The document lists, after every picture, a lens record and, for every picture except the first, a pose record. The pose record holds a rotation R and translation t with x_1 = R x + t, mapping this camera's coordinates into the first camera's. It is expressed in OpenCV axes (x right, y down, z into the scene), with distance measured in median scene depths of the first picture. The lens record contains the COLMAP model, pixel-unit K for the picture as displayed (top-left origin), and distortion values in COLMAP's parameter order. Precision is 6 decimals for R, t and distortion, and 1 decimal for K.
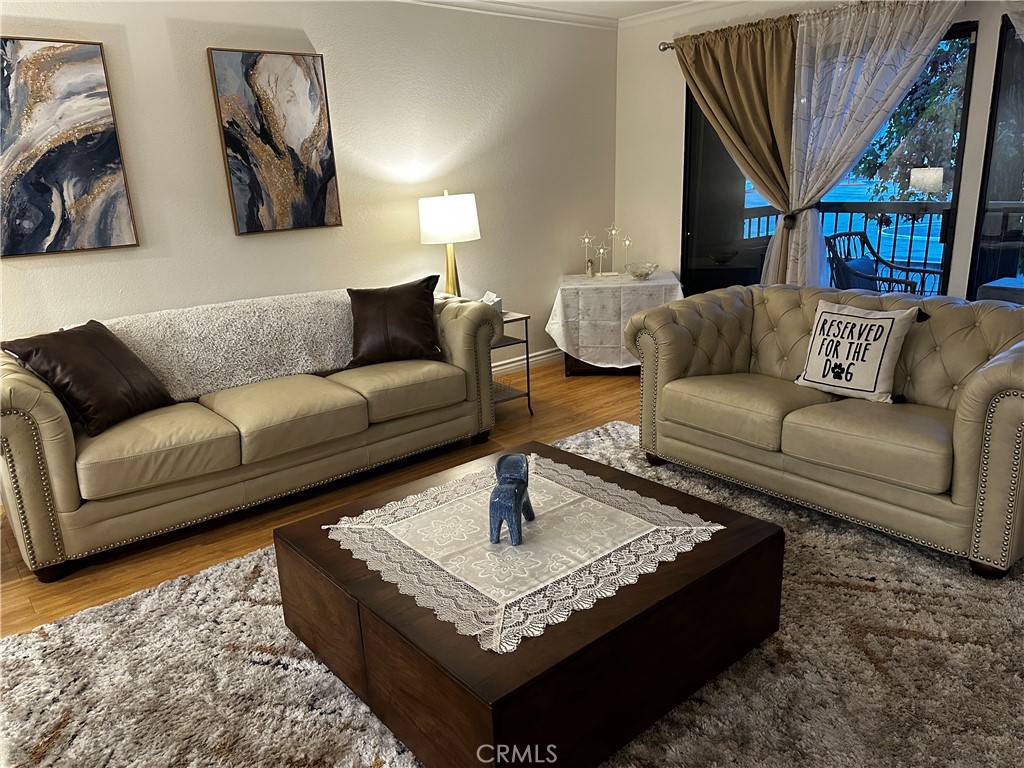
lens RADIAL K [[727.3, 0, 510.8], [0, 727.3, 383.7], [0, 0, 1]] dist [0.021590, -0.012864]
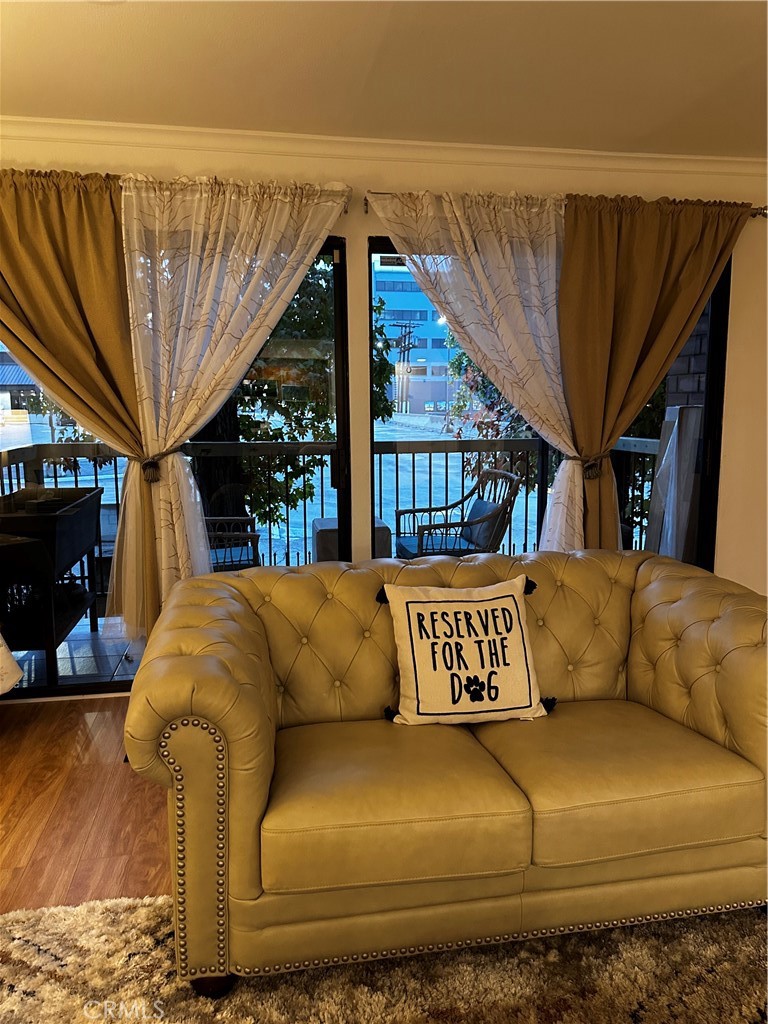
lens RADIAL K [[727.3, 0, 384.7], [0, 727.3, 515.1], [0, 0, 1]] dist [0.021590, -0.012864]
pose [[0.506484, -0.090240, 0.857514, -0.132734], [0.223026, 0.974375, -0.029190, -0.164502], [-0.832907, 0.206032, 0.513631, 0.692554]]
